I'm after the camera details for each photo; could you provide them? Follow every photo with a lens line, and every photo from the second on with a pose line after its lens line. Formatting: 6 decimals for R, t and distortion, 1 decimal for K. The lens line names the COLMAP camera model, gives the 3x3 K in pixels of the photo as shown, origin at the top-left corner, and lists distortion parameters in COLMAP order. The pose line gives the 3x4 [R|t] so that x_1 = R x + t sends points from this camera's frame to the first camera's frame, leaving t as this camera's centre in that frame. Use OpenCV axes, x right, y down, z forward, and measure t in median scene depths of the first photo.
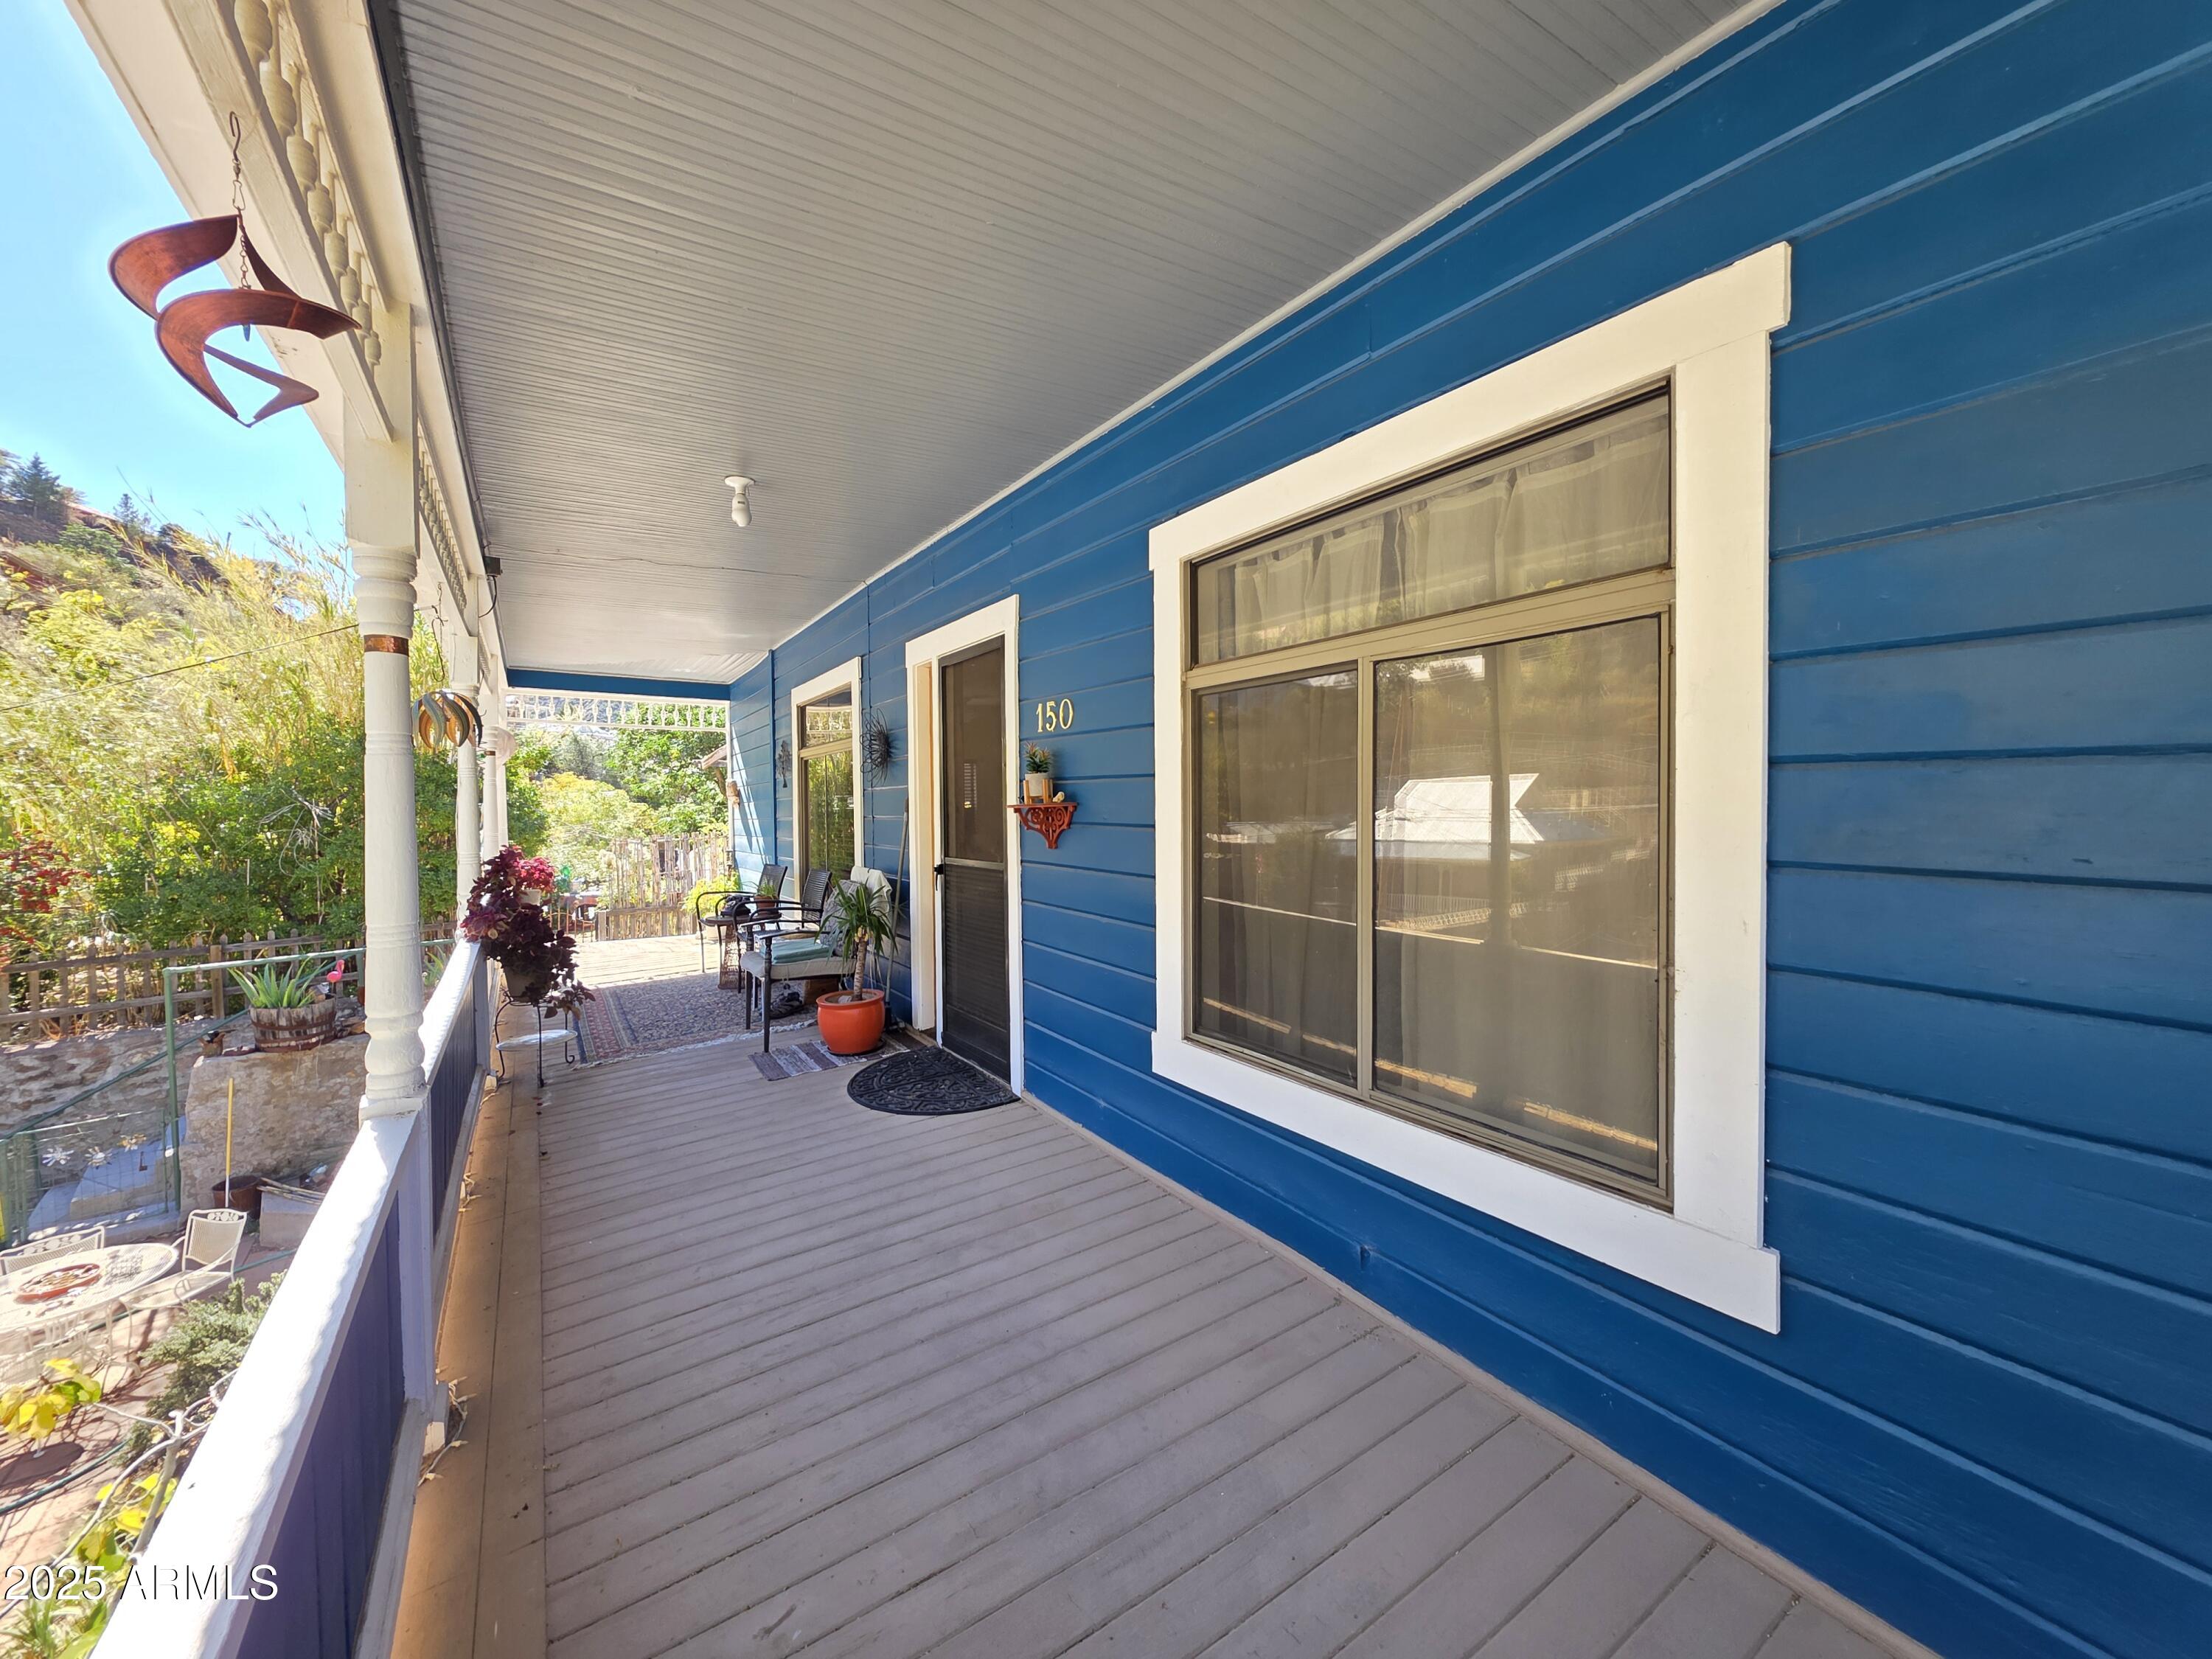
lens RADIAL K [[879.2, 0, 1100.8], [0, 879.2, 820.4], [0, 0, 1]] dist [0.002008, -0.000813]
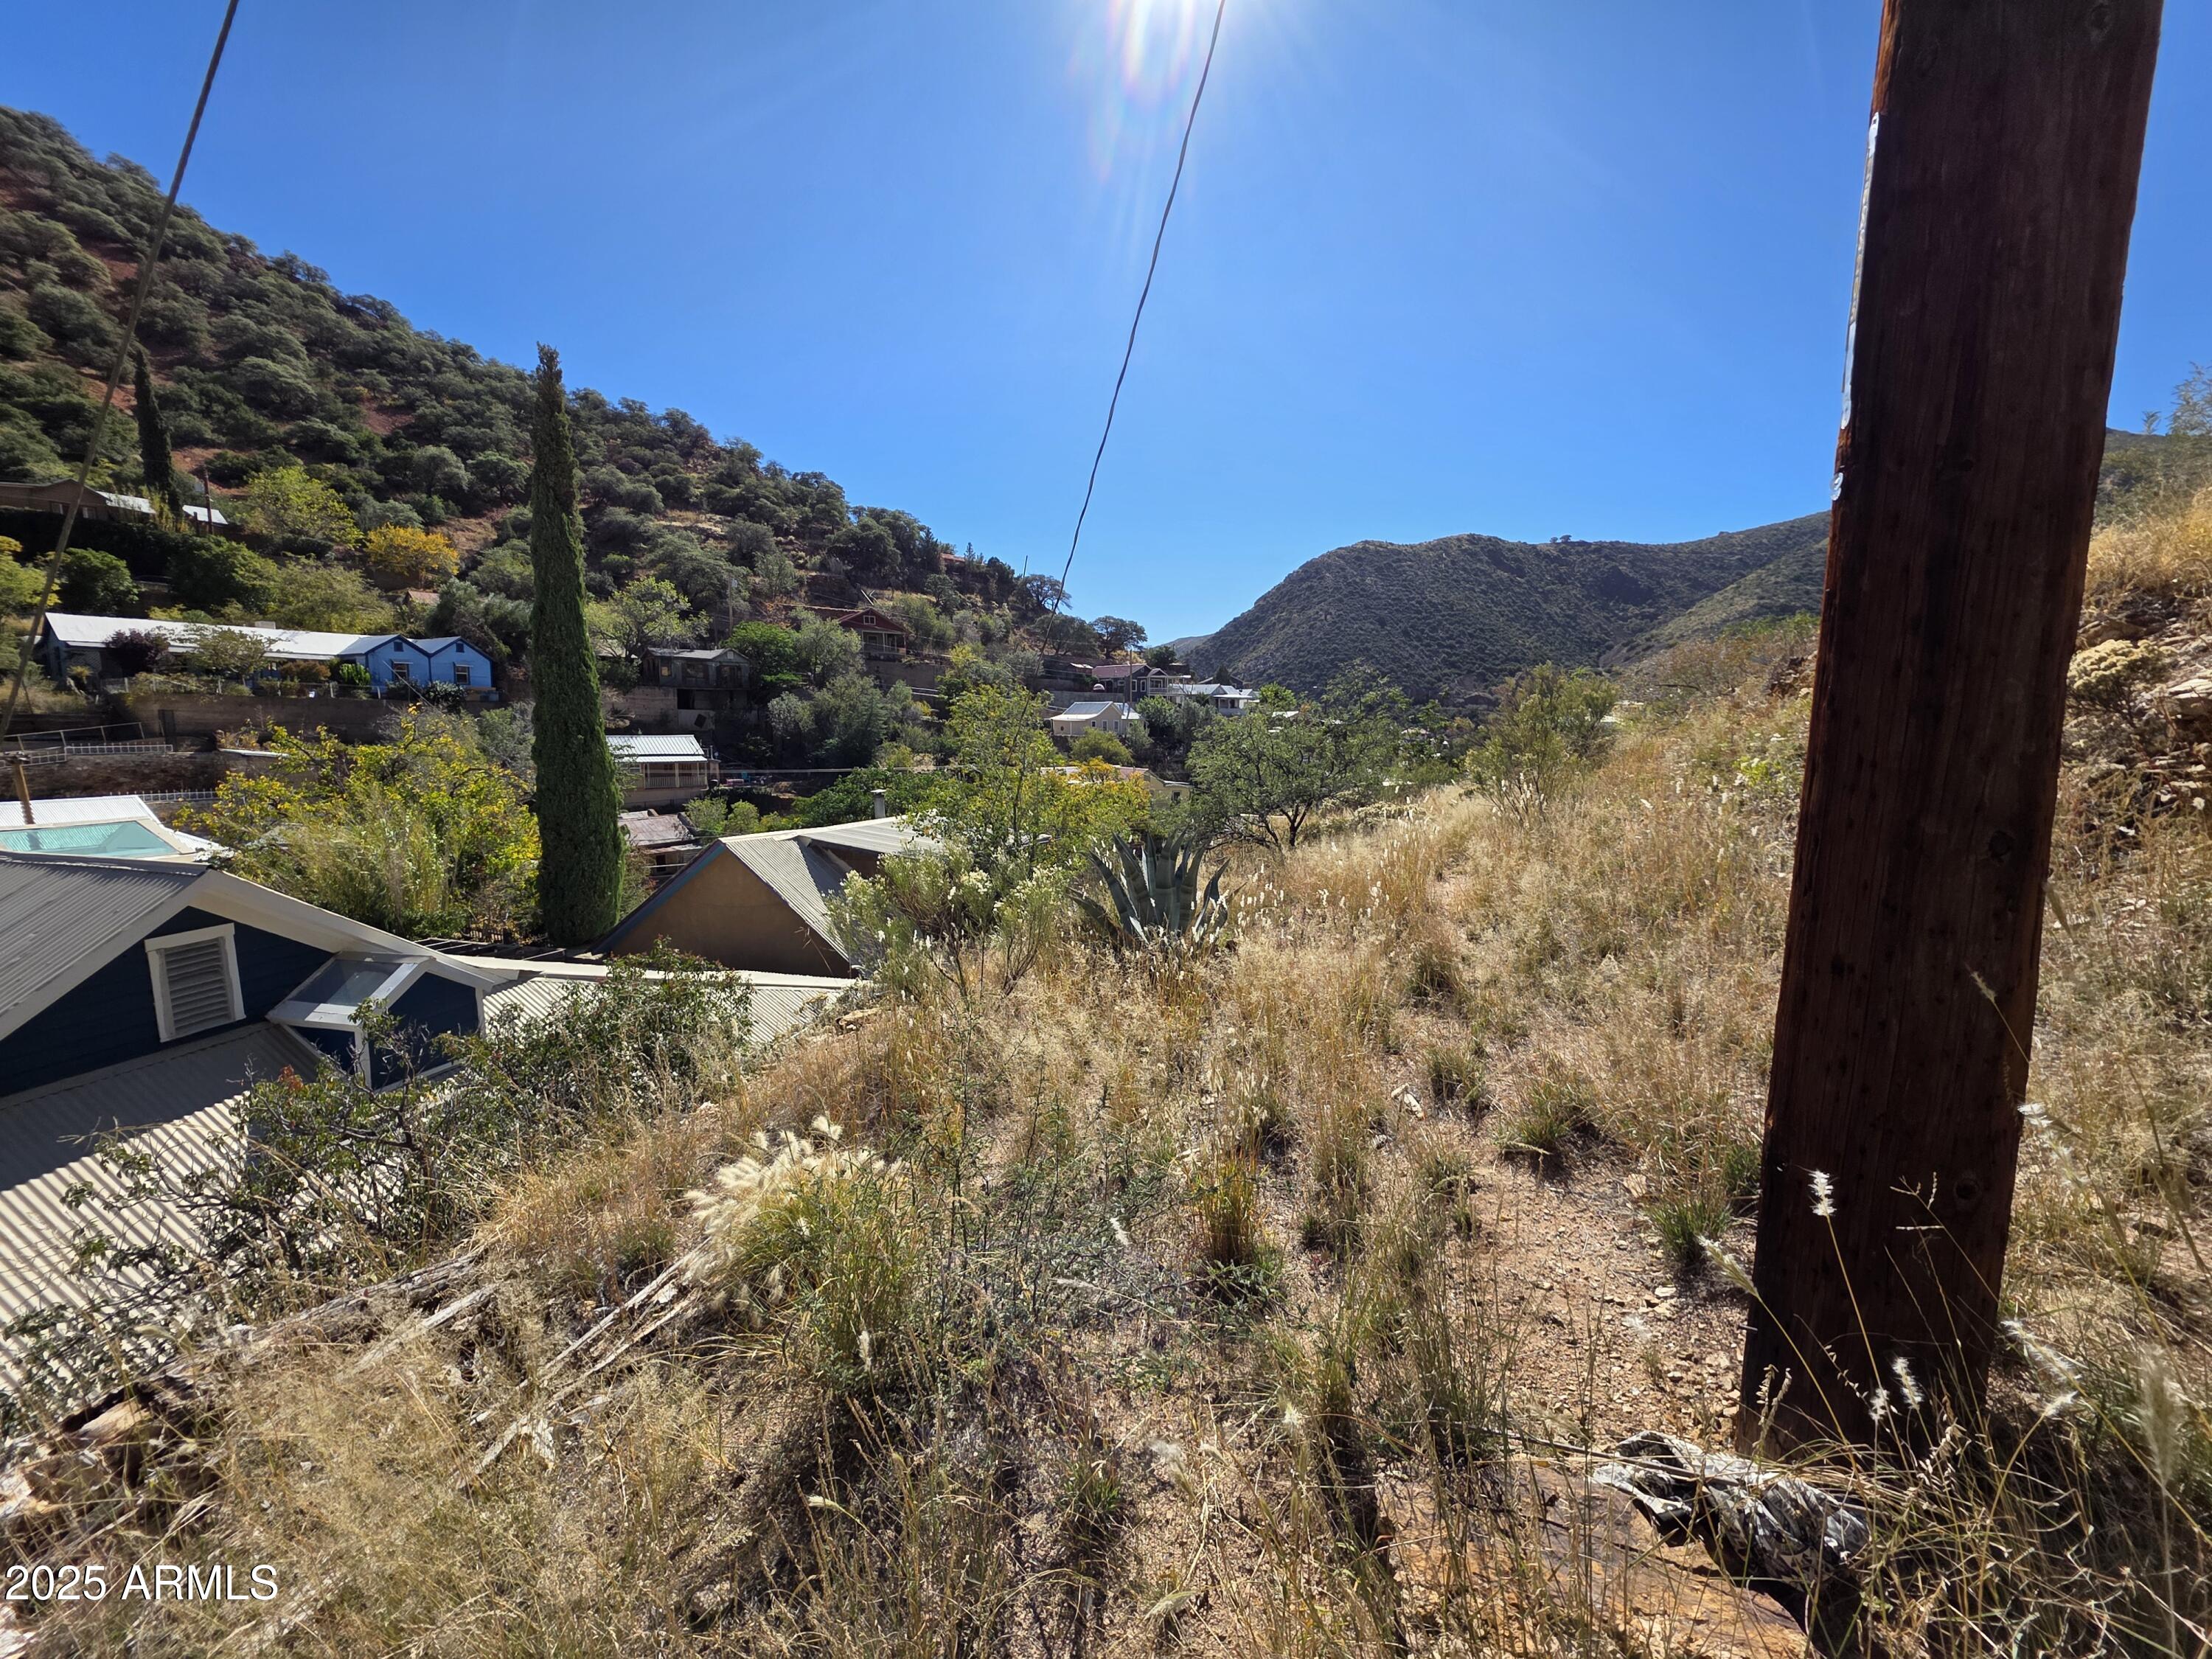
lens RADIAL K [[879.2, 0, 1105.0], [0, 879.2, 822.0], [0, 0, 1]] dist [0.002008, -0.000813]
pose [[0.689922, 0.098399, -0.717165, 4.613062], [-0.032518, 0.993931, 0.105090, -1.549146], [0.723153, -0.049184, 0.688934, 2.633816]]
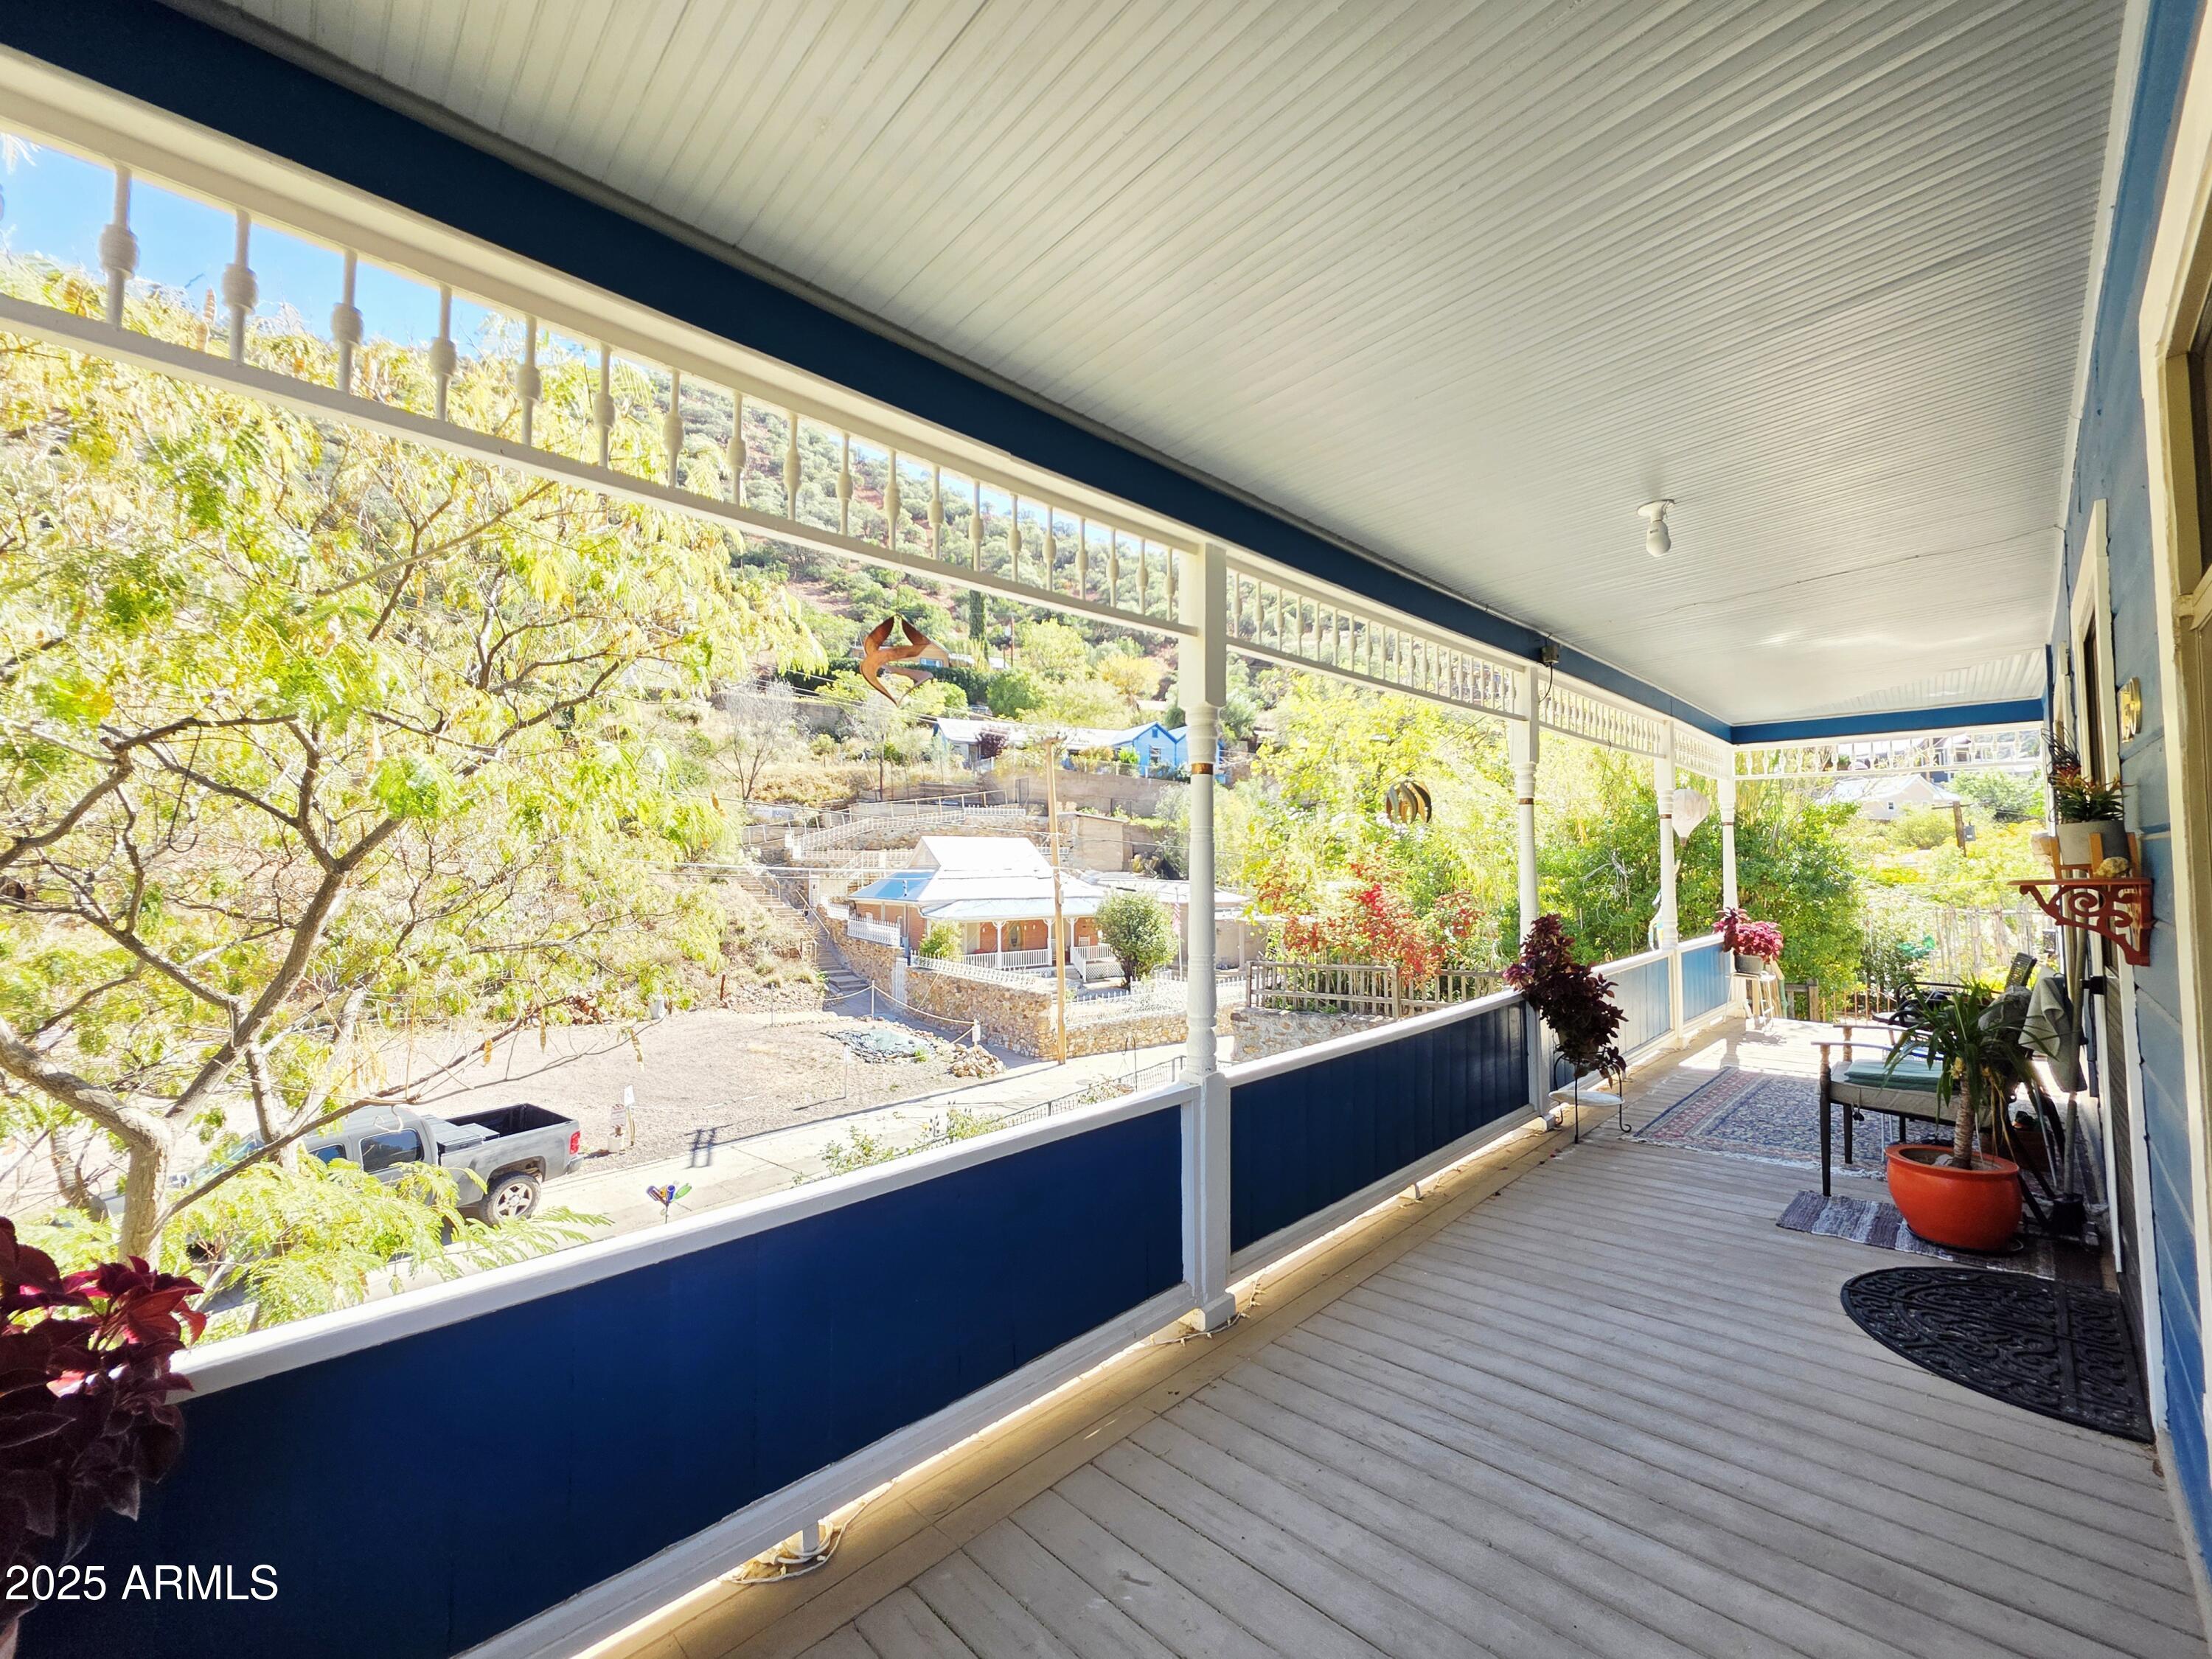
lens RADIAL K [[879.2, 0, 1104.7], [0, 879.2, 825.9], [0, 0, 1]] dist [0.002008, -0.000813]
pose [[0.190187, -0.039407, -0.980957, 0.325997], [-0.016574, 0.998923, -0.043342, -0.017569], [0.981608, 0.024502, 0.189329, 0.283883]]
